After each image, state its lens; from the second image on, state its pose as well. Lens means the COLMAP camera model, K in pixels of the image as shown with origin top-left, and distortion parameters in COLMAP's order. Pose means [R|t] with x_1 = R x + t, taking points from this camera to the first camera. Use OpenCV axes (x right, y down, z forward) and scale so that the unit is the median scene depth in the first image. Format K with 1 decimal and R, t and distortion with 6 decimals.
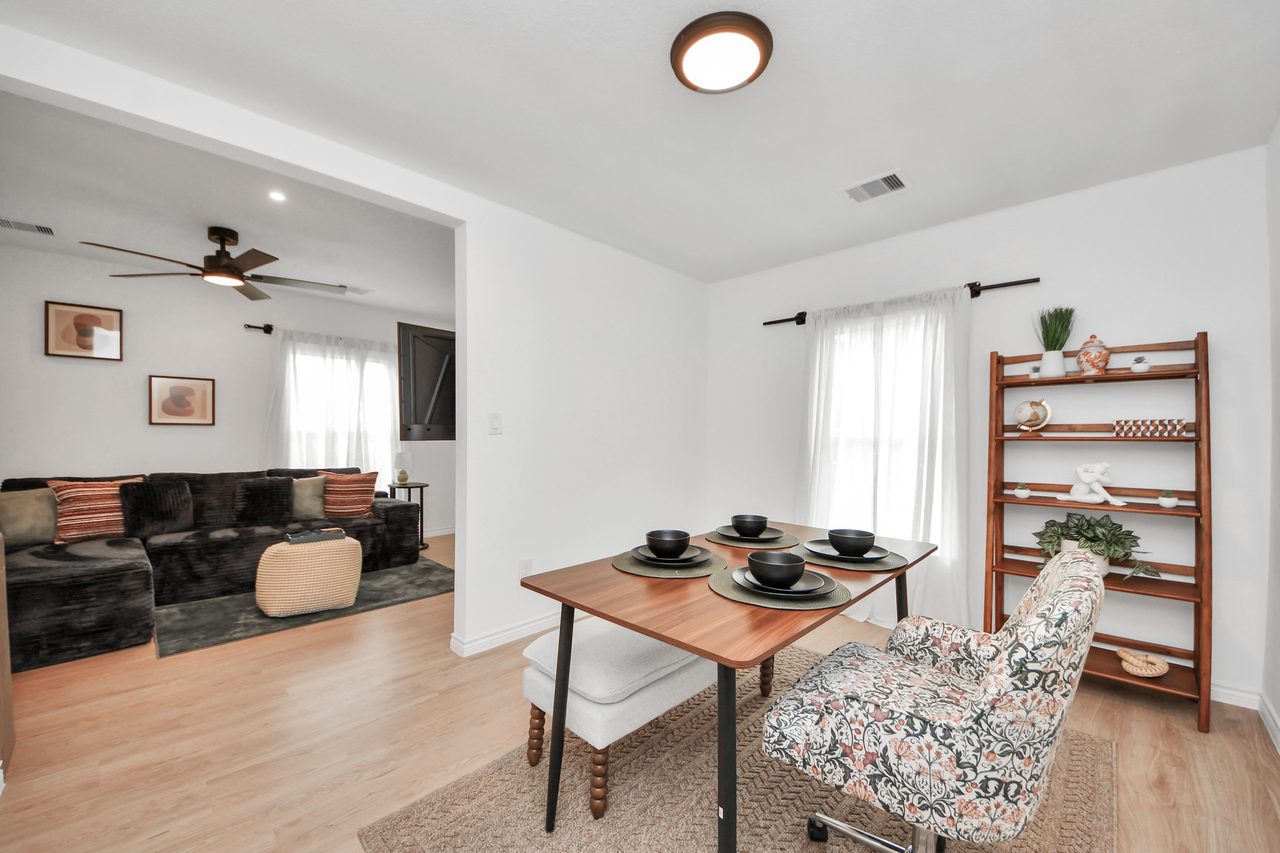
lens RADIAL K [[490.9, 0, 644.0], [0, 490.9, 439.4], [0, 0, 1]] dist [0.043841, -0.021034]
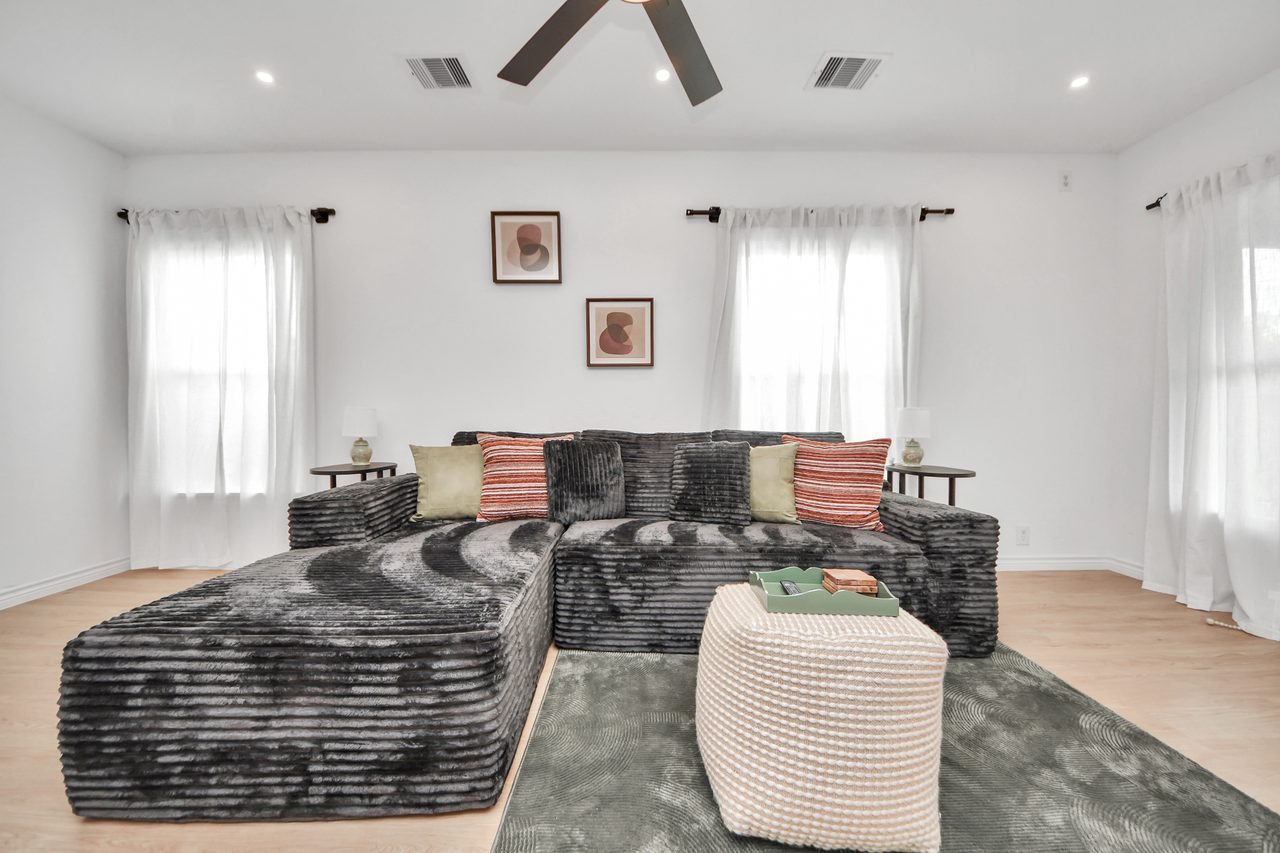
lens RADIAL K [[486.6, 0, 644.7], [0, 486.6, 421.6], [0, 0, 1]] dist [0.039278, -0.020677]
pose [[0.711222, -0.000182, -0.702968, -0.412631], [-0.001283, 0.999998, -0.001558, 0.054505], [0.702966, 0.002010, 0.711220, 0.541444]]
